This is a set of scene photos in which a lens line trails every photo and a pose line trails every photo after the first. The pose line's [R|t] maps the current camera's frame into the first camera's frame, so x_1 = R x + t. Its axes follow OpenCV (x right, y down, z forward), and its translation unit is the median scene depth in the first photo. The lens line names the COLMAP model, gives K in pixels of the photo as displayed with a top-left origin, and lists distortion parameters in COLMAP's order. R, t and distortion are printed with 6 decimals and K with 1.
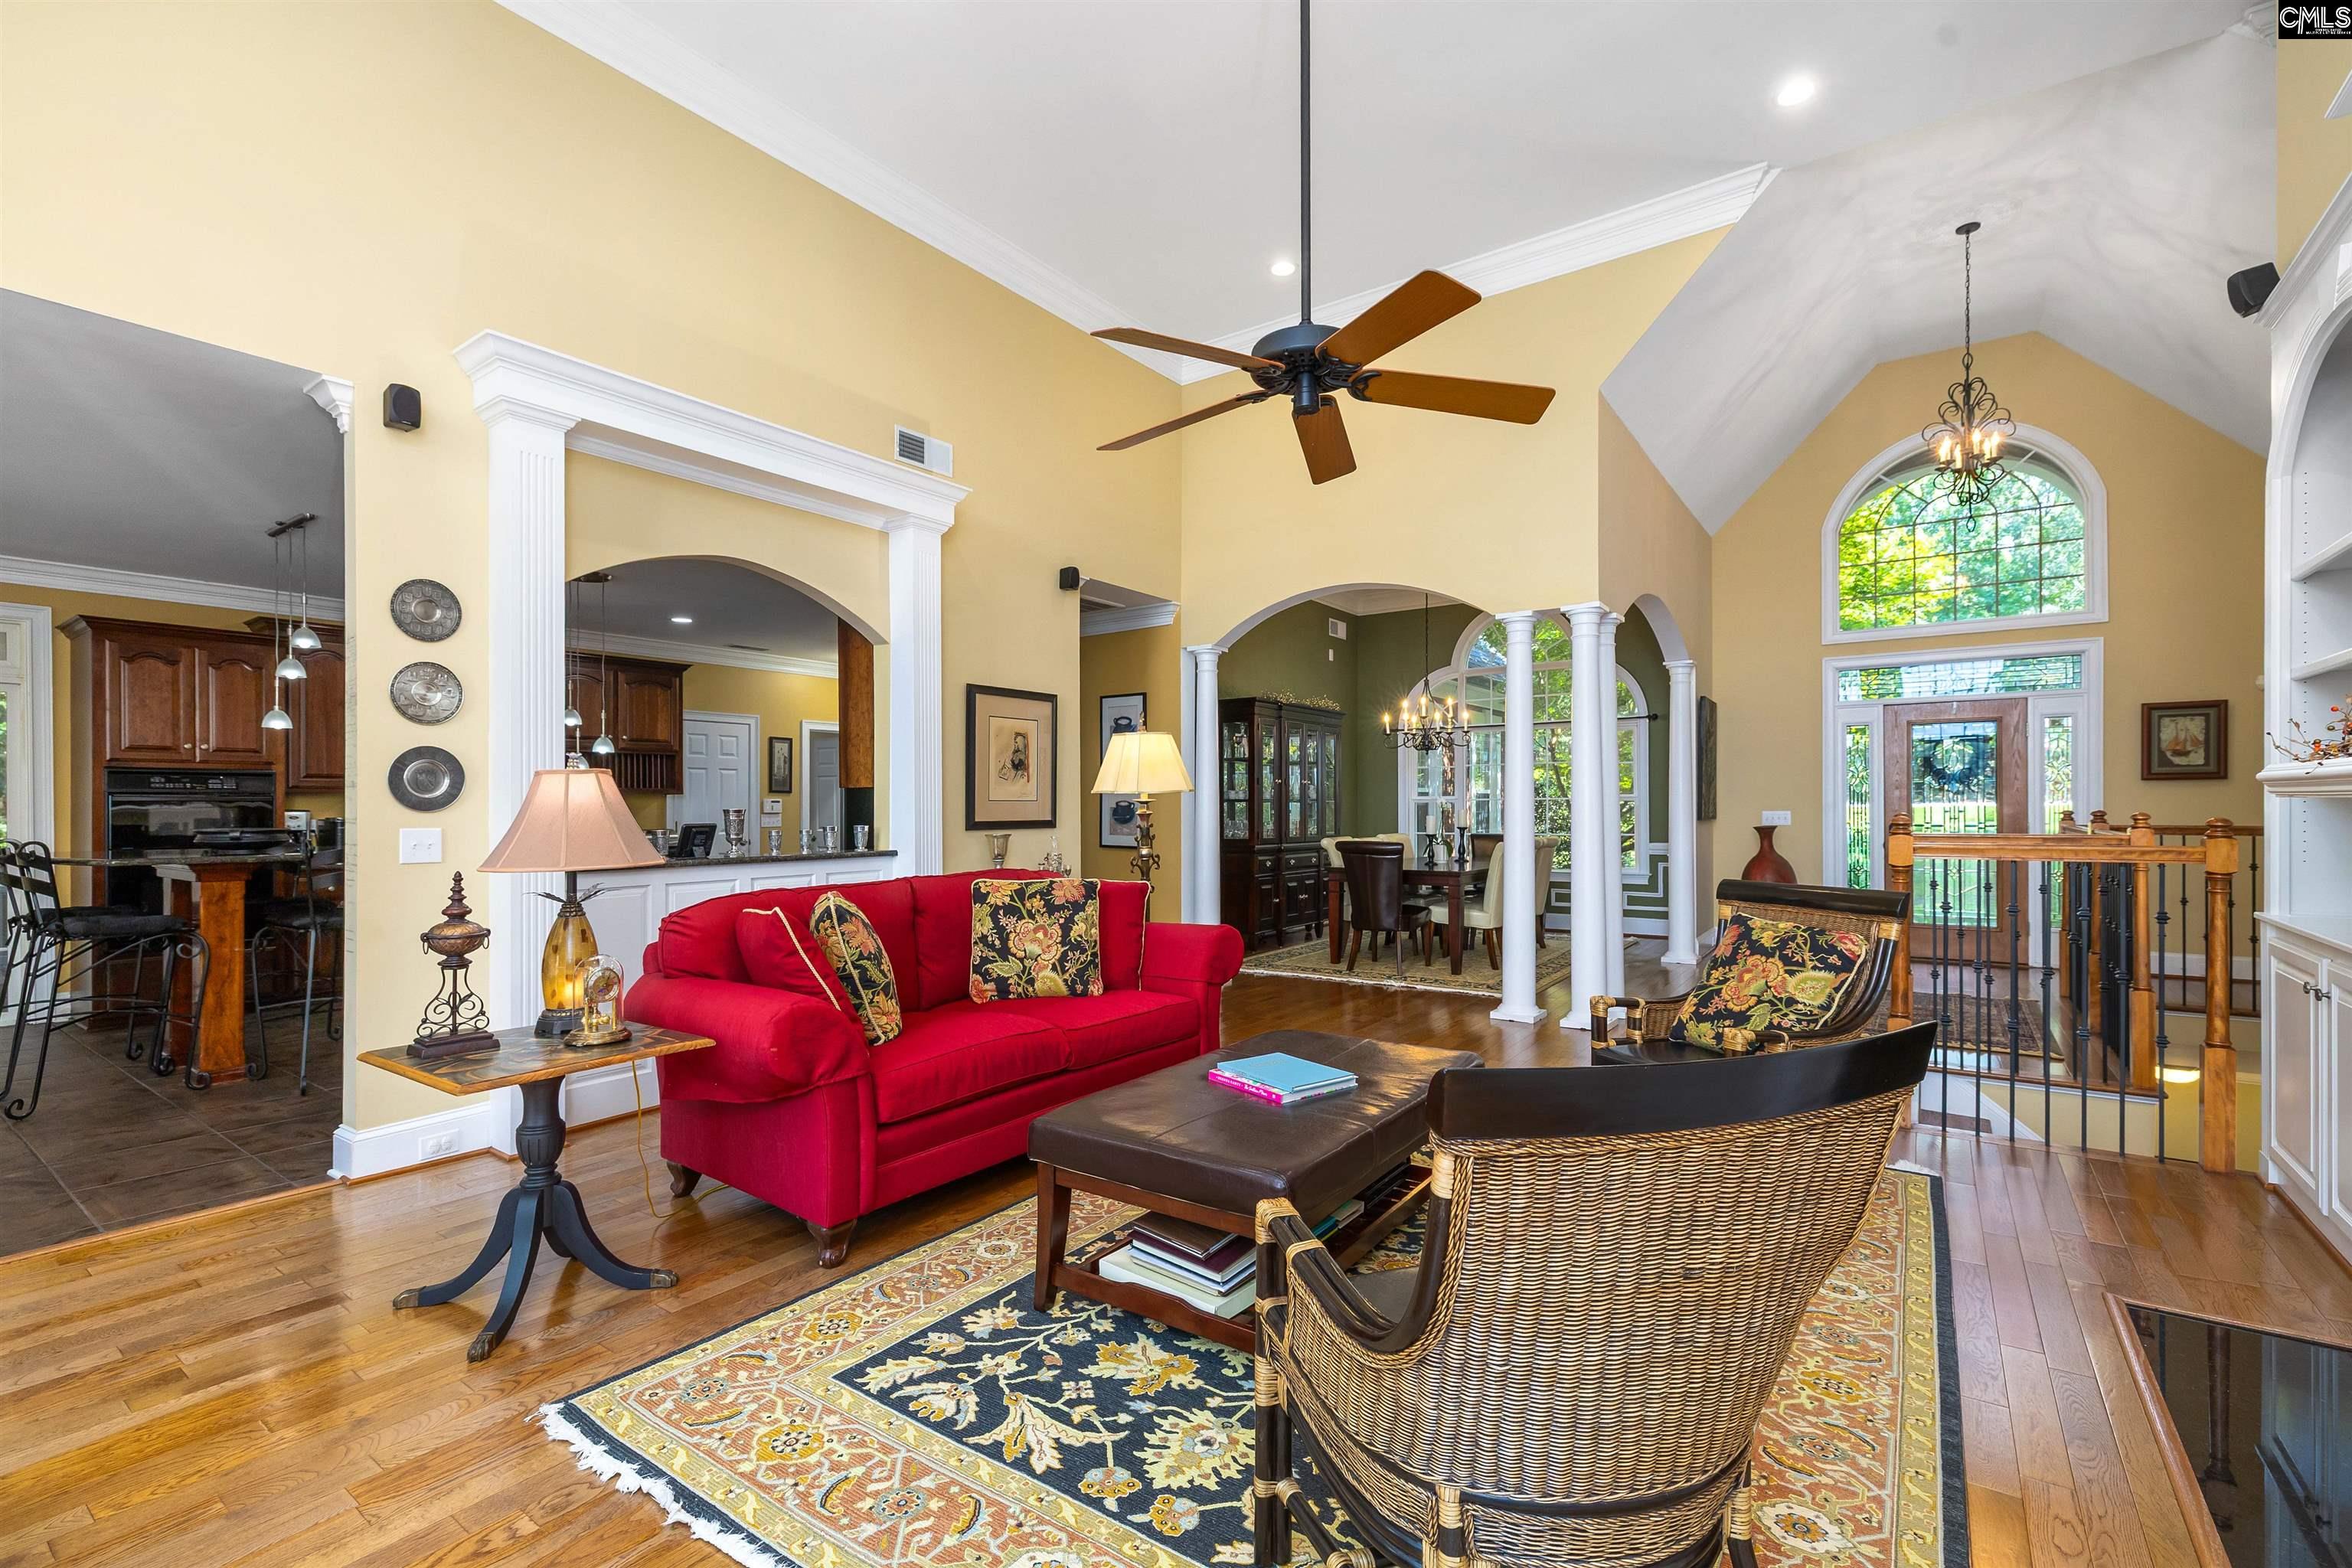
lens RADIAL K [[1043.2, 0, 1189.9], [0, 1043.2, 800.1], [0, 0, 1]] dist [0.001232, -0.000503]
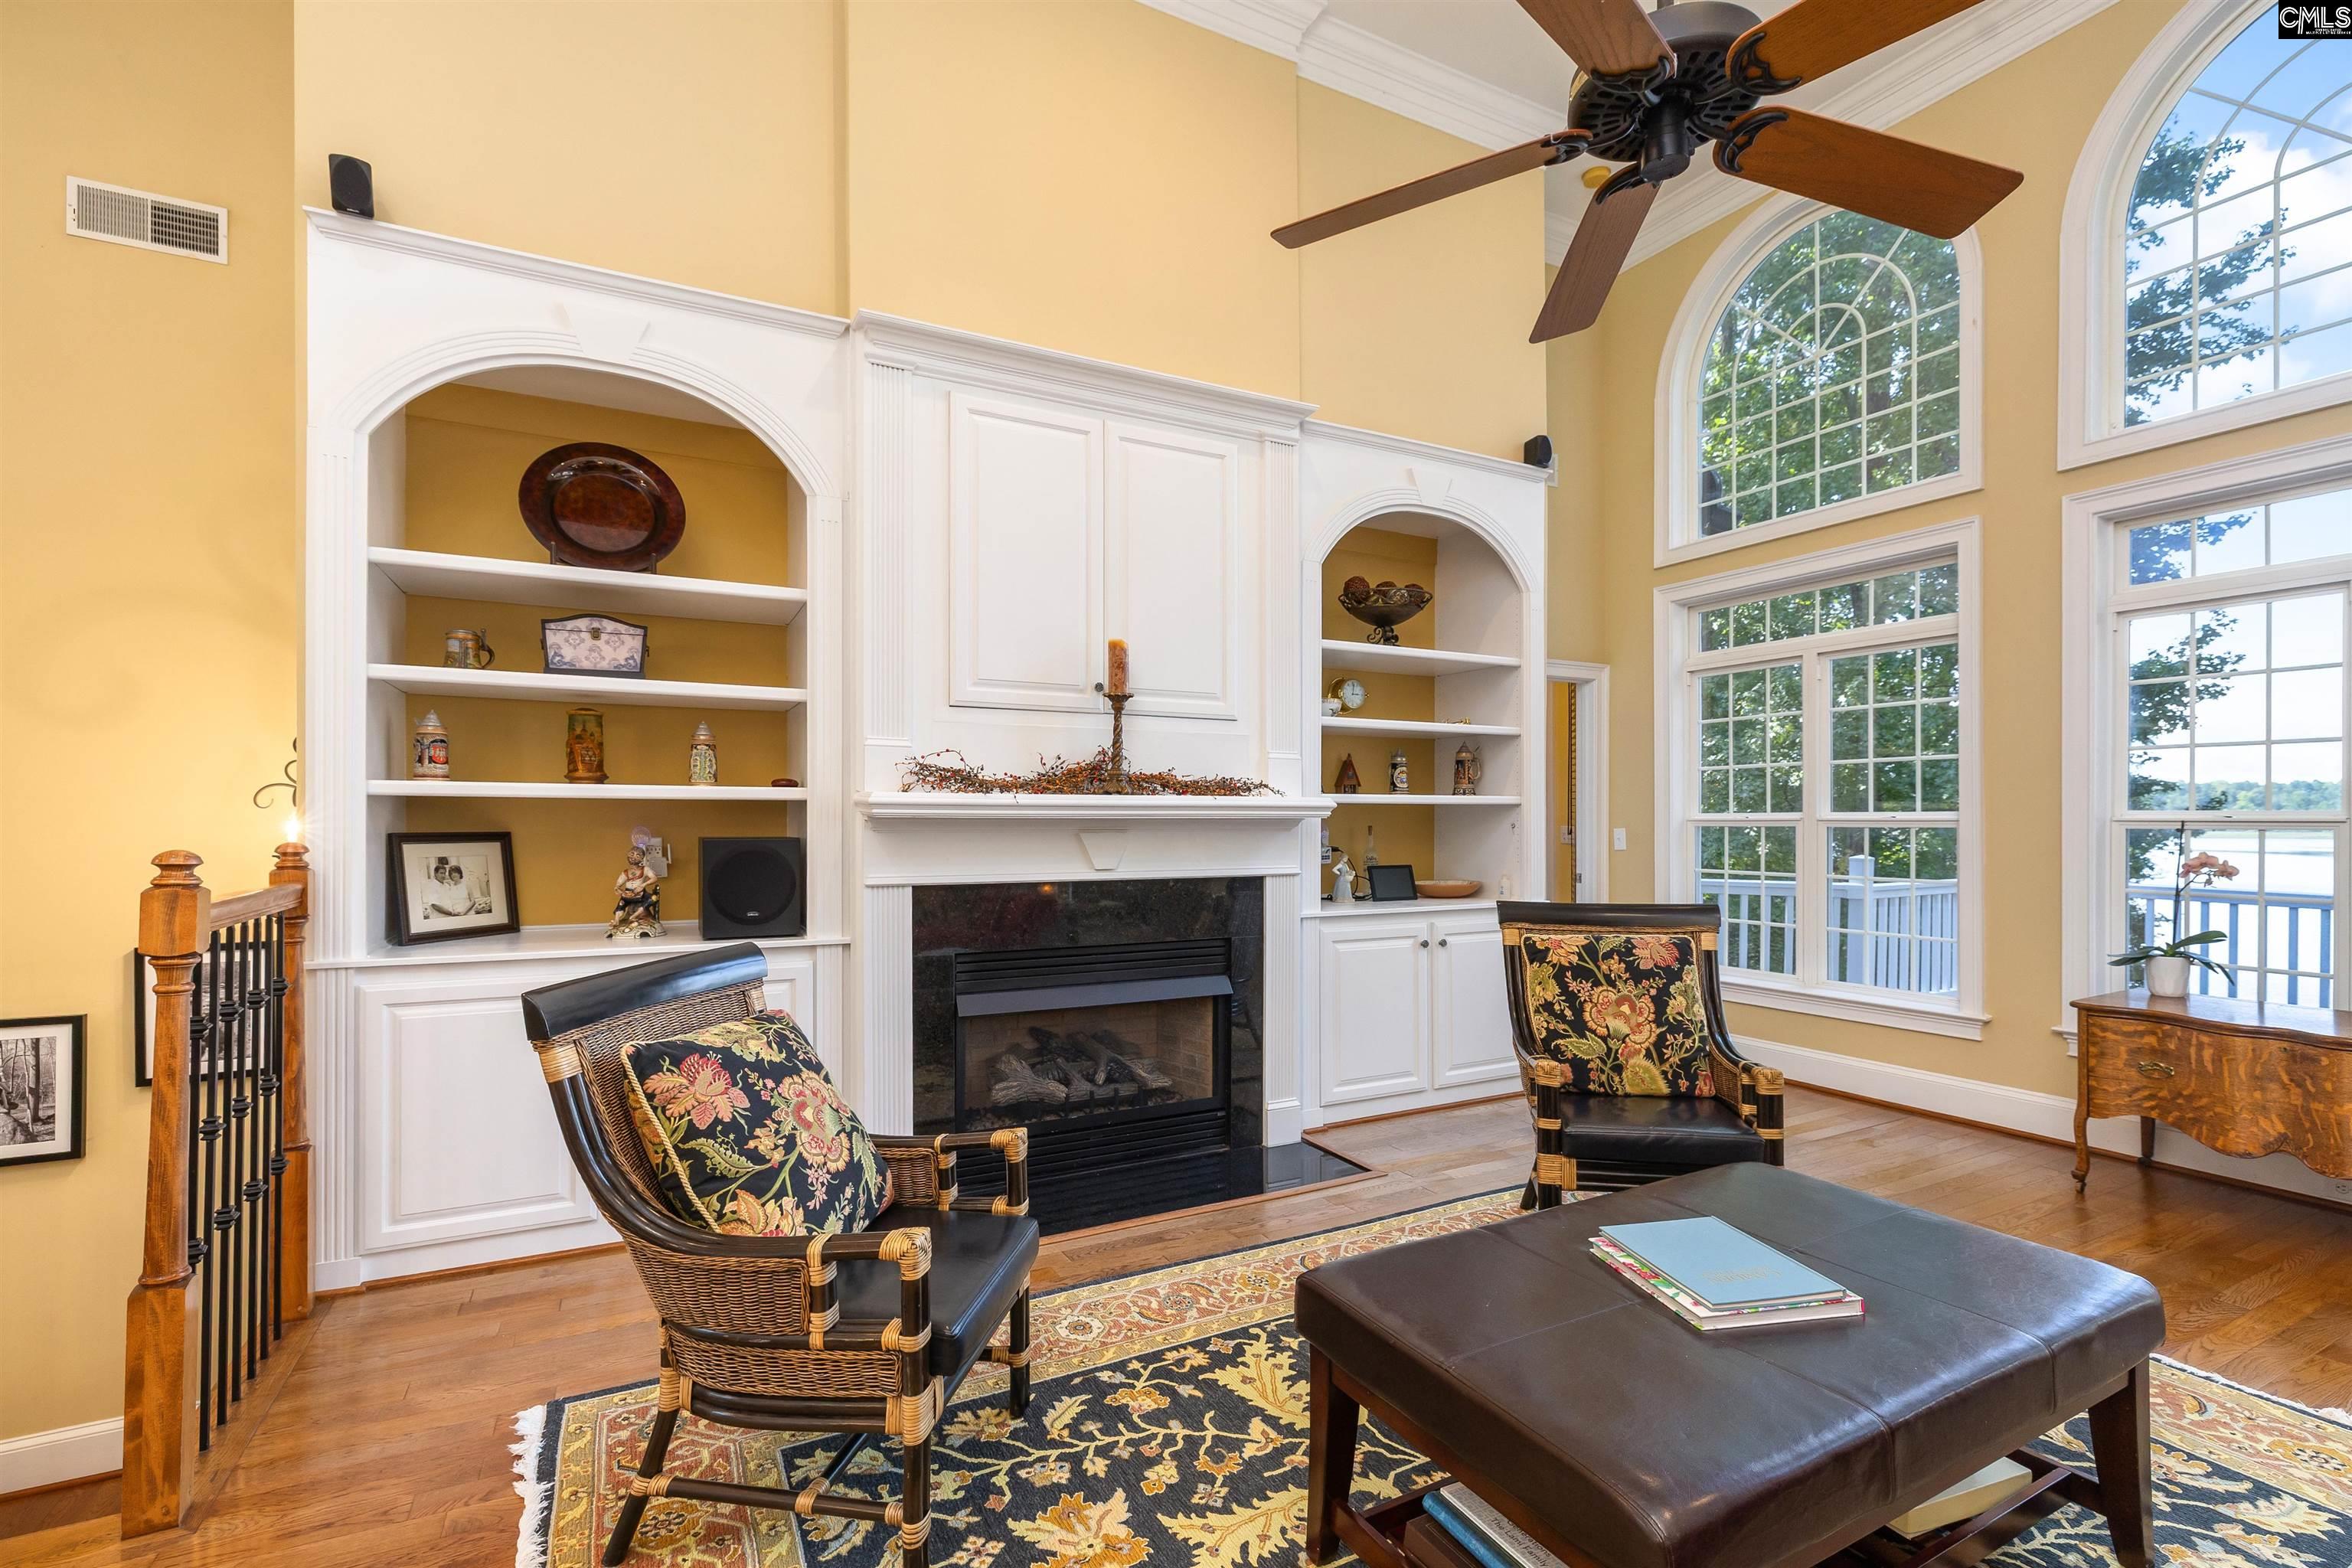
lens RADIAL K [[1043.2, 0, 1197.9], [0, 1043.2, 820.3], [0, 0, 1]] dist [0.001232, -0.000503]
pose [[-0.892309, 0.005258, 0.451394, 0.105512], [0.001621, 0.999963, -0.008442, 0.012238], [-0.451422, -0.006801, -0.892285, 2.122640]]
